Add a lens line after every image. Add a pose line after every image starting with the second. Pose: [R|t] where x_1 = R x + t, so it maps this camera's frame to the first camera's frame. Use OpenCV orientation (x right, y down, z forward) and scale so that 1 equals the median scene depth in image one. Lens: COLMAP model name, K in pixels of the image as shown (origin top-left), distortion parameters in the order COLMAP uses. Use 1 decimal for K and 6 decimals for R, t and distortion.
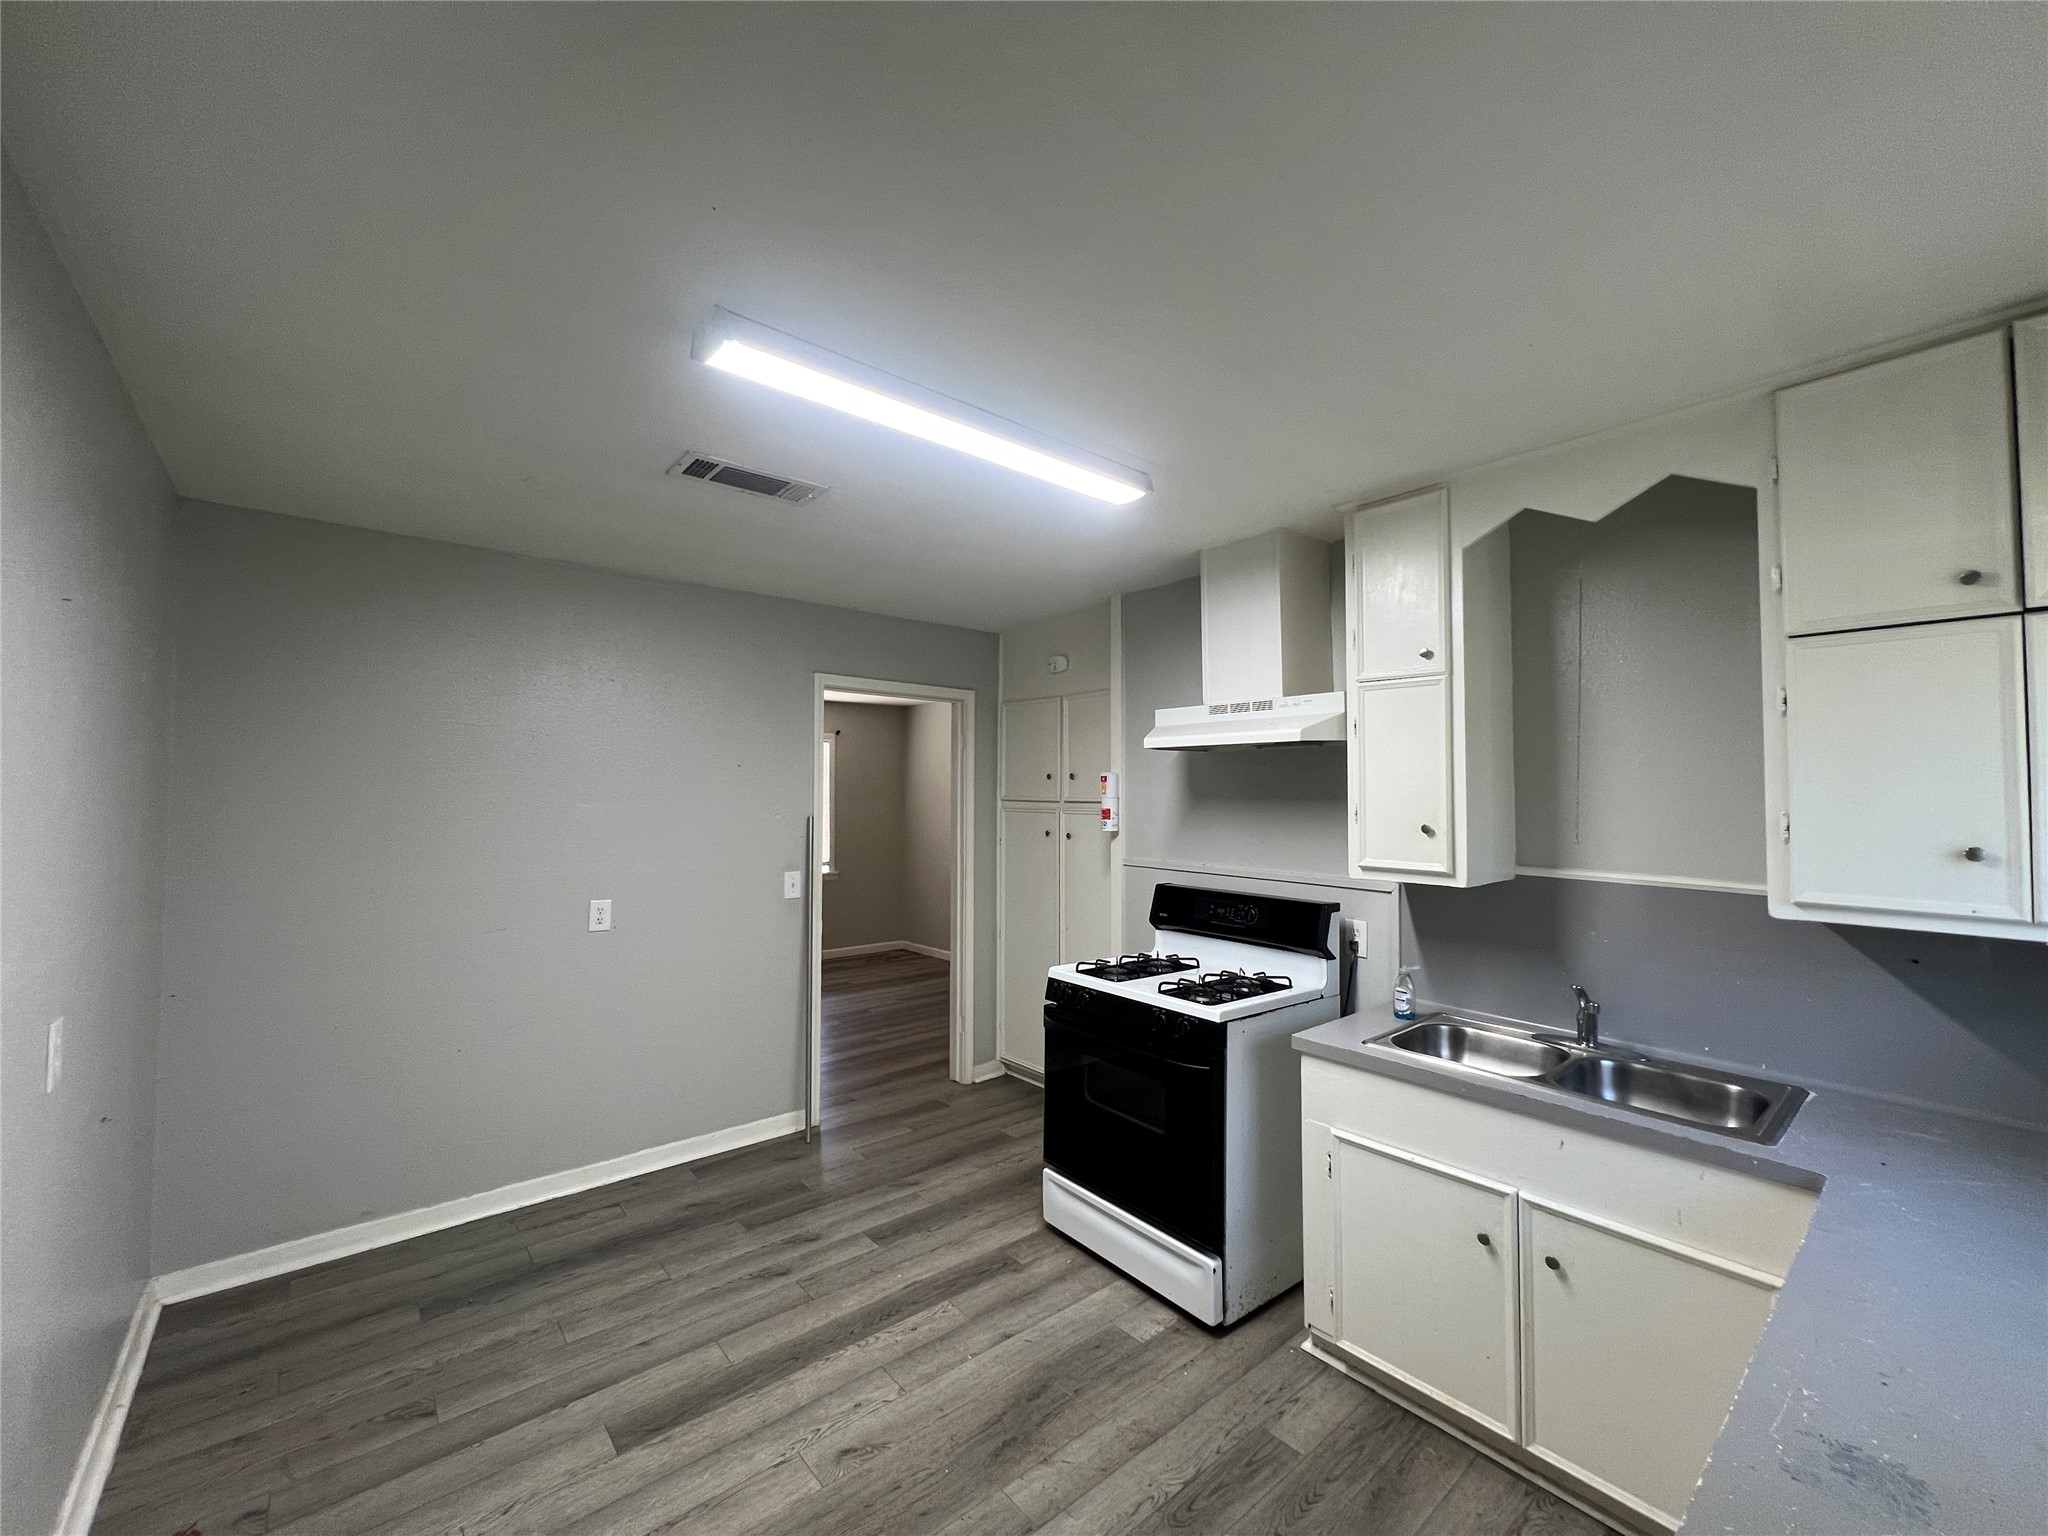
lens RADIAL K [[818.2, 0, 1040.2], [0, 818.2, 771.5], [0, 0, 1]] dist [-0.009231, 0.001598]
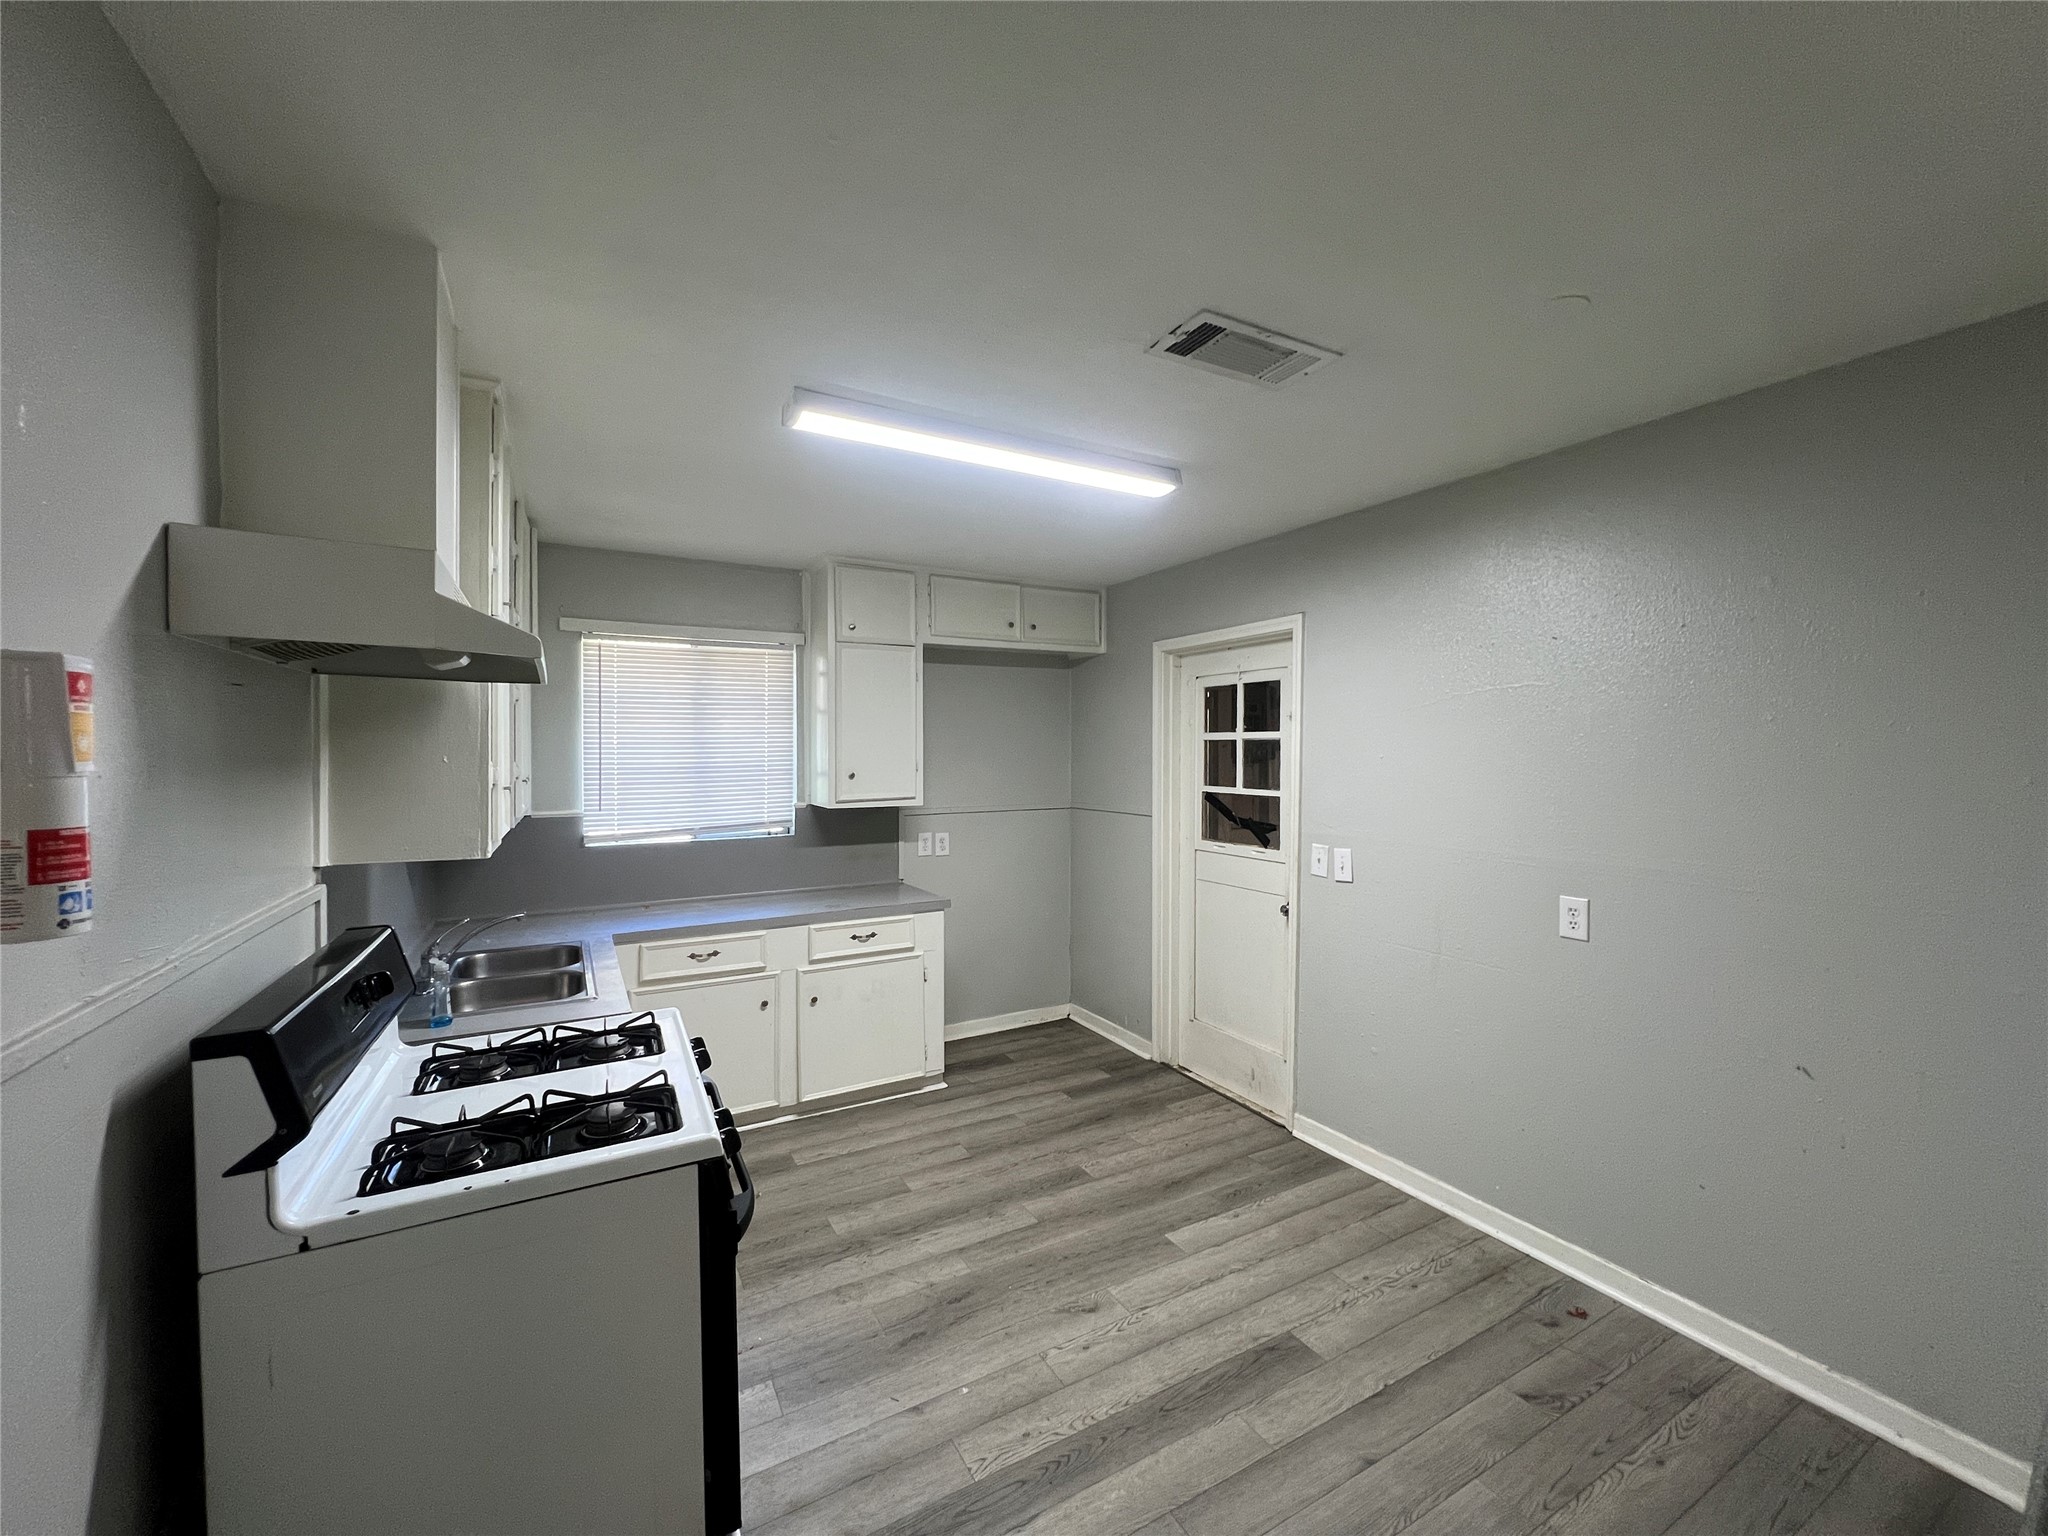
lens RADIAL K [[818.2, 0, 1026.4], [0, 818.2, 764.1], [0, 0, 1]] dist [-0.009231, 0.001598]
pose [[-0.979104, -0.006718, 0.203247, -0.349554], [-0.010158, 0.999822, -0.015887, 0.058164], [-0.203105, -0.017620, -0.978999, 2.006216]]
